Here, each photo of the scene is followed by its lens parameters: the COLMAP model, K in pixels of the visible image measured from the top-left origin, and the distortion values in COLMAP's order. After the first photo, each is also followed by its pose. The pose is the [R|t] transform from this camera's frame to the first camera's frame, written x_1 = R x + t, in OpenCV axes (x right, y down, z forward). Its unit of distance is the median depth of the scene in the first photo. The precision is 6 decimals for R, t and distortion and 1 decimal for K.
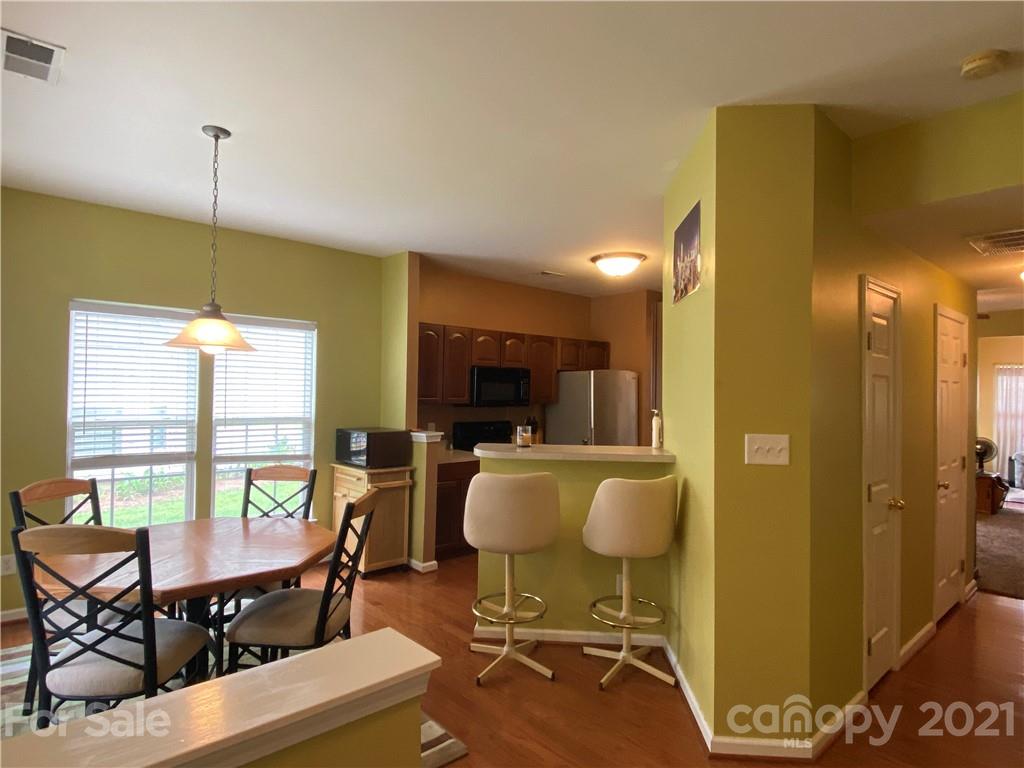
lens RADIAL K [[560.1, 0, 511.3], [0, 560.1, 381.4], [0, 0, 1]] dist [0.031302, -0.000193]
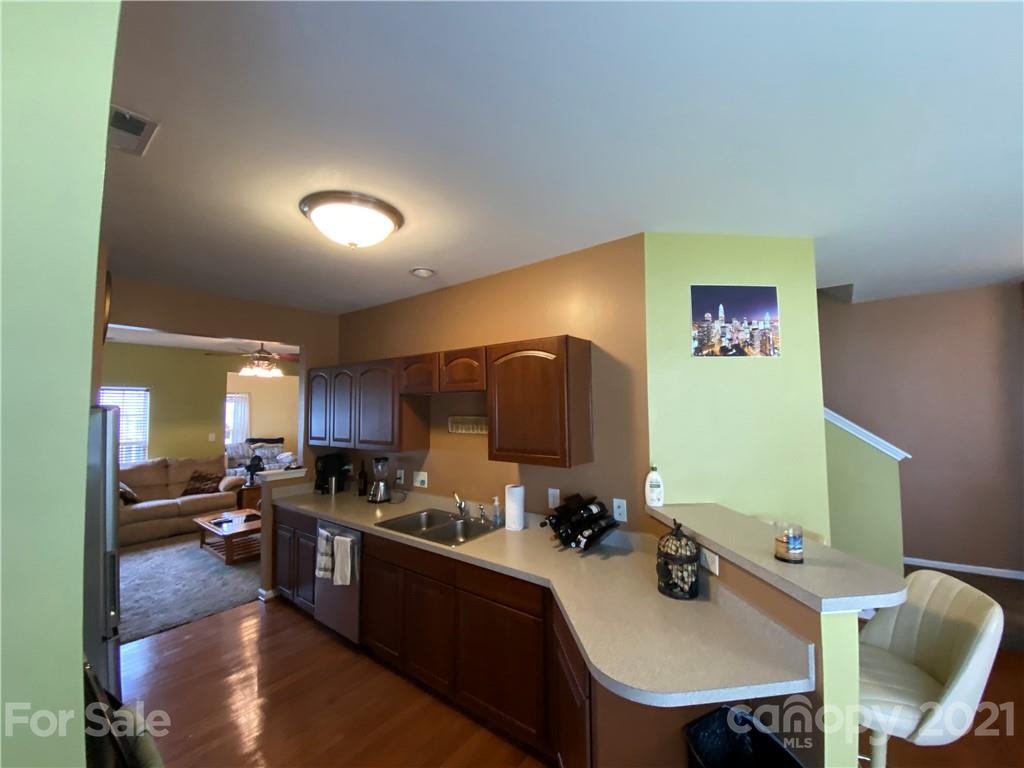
lens RADIAL K [[411.7, 0, 512.7], [0, 411.7, 380.6], [0, 0, 1]] dist [0.009703, -0.014255]
pose [[-0.184631, 0.048393, 0.981616, -0.356737], [-0.006074, 0.998712, -0.050378, -0.046578], [-0.982789, -0.015264, -0.184099, 1.349628]]
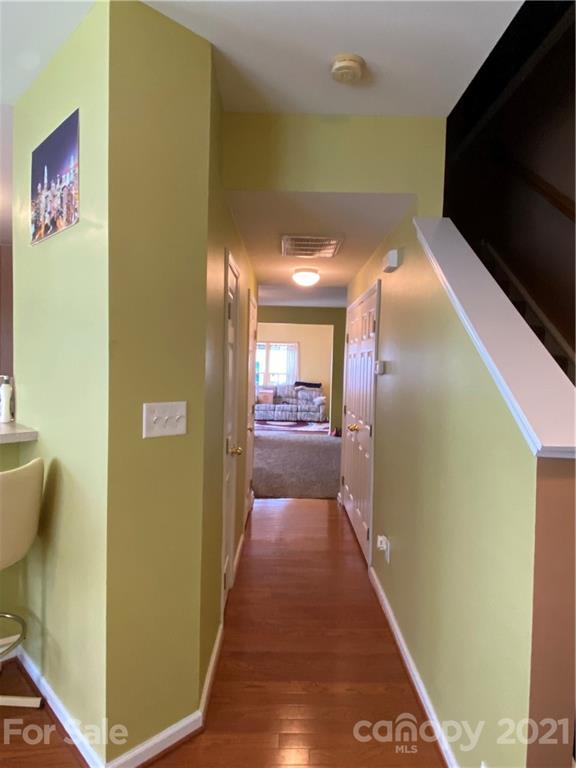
lens RADIAL K [[457.4, 0, 295.1], [0, 457.4, 381.3], [0, 0, 1]] dist [0.023574, -0.025338]
pose [[0.648429, -0.025704, 0.760841, 0.025685], [-0.028254, 0.997929, 0.057793, 0.009050], [-0.760751, -0.058971, 0.646359, 0.256786]]
